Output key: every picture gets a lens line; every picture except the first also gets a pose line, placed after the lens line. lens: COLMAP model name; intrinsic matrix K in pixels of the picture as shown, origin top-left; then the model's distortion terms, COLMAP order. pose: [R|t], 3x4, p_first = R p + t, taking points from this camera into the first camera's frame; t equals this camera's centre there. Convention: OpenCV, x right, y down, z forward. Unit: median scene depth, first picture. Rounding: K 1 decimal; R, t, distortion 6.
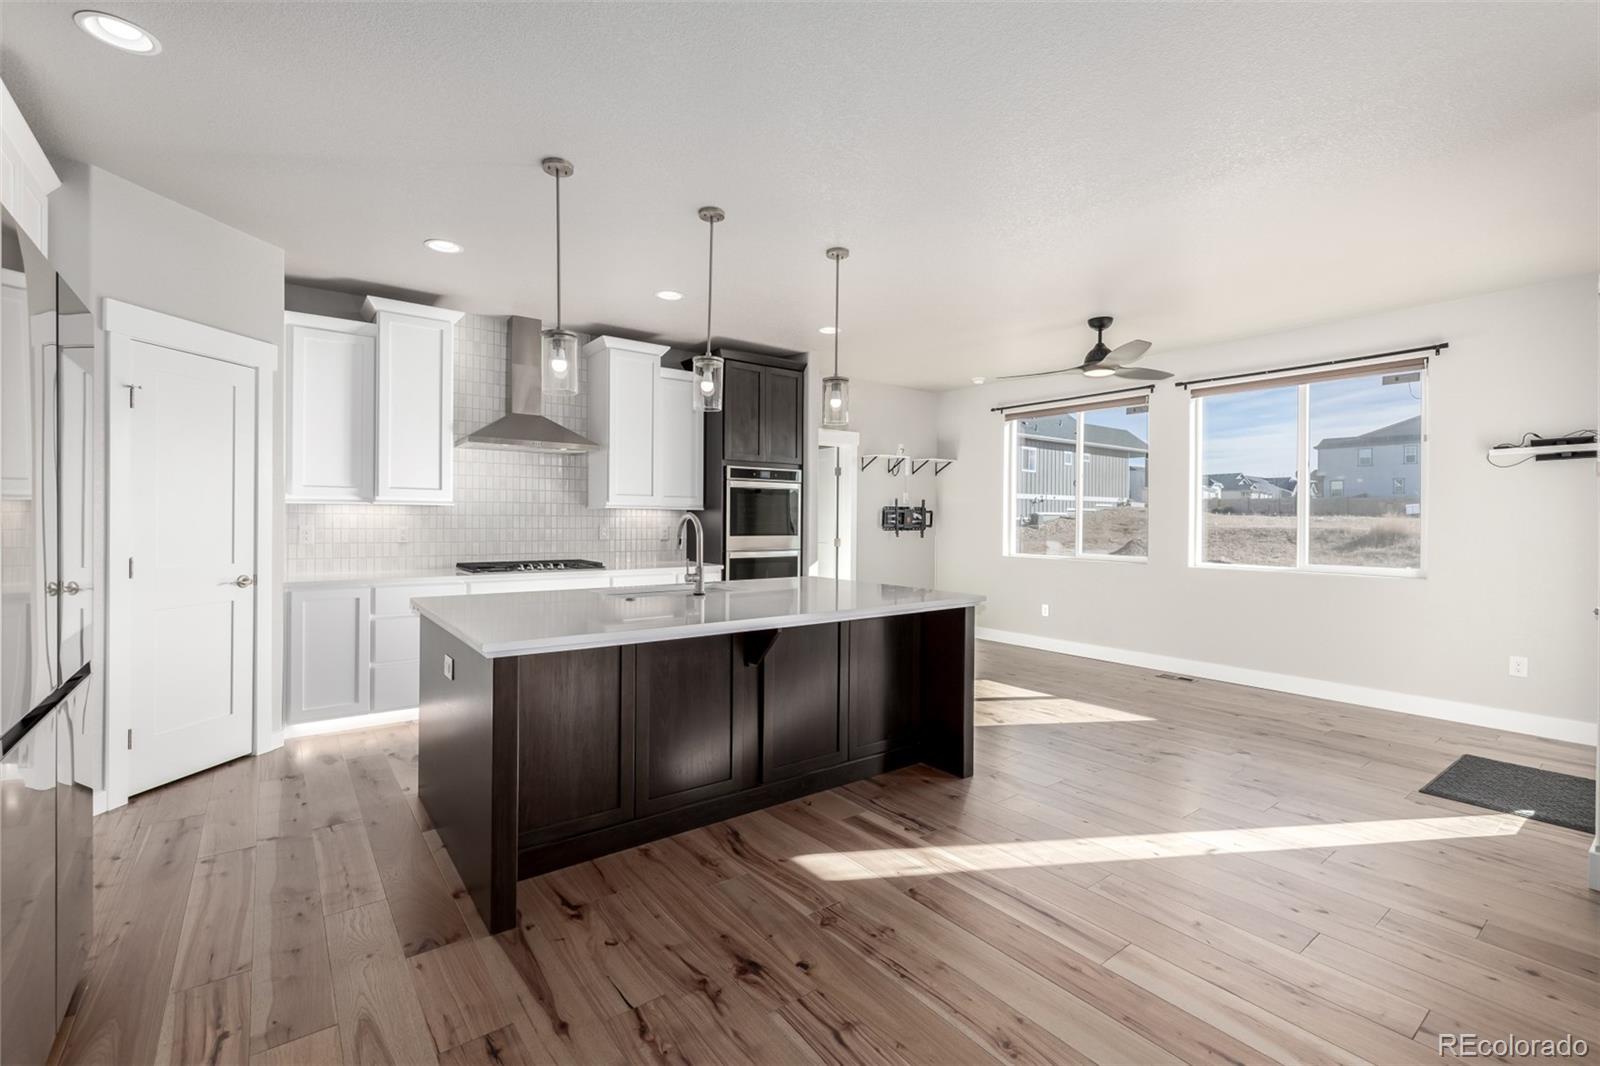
lens RADIAL K [[702.9, 0, 800.2], [0, 702.9, 526.6], [0, 0, 1]] dist [-0.001440, 0.000365]
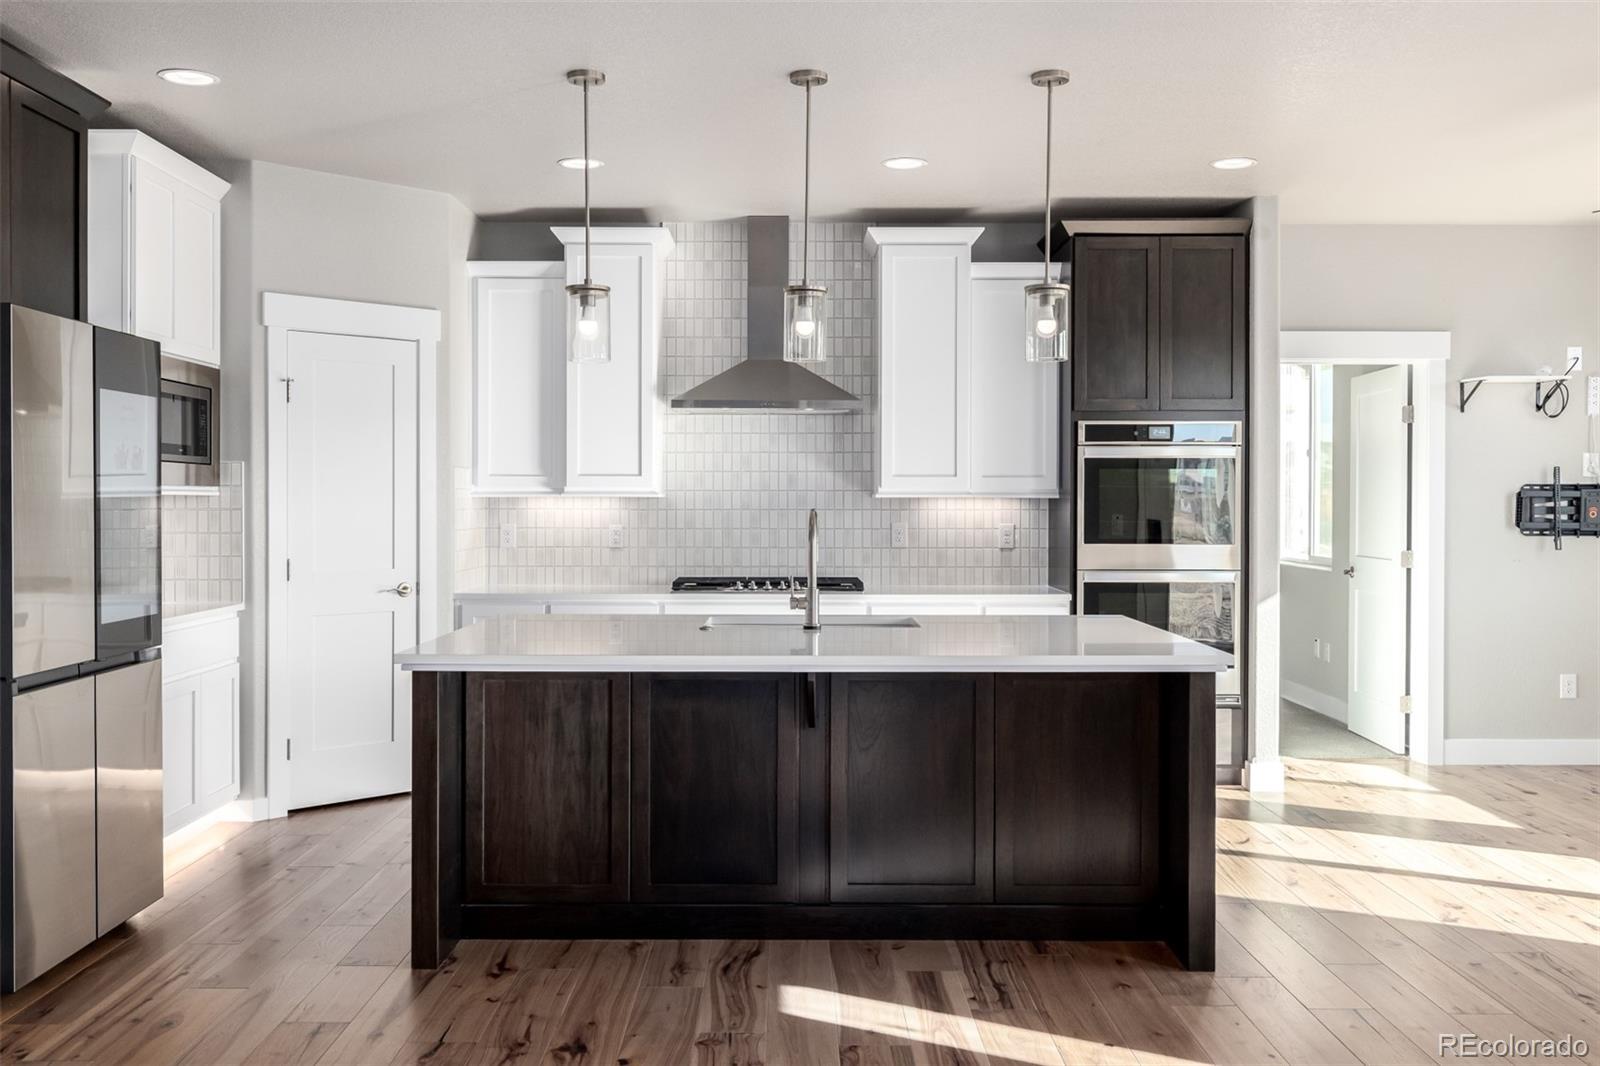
lens RADIAL K [[1466.1, 0, 798.2], [0, 1466.1, 528.3], [0, 0, 1]] dist [0.008391, 0.000000]
pose [[0.798360, 0.005104, -0.602159, 0.486133], [-0.001548, 0.999978, 0.006424, -0.007116], [0.602179, -0.004196, 0.798350, -0.106467]]
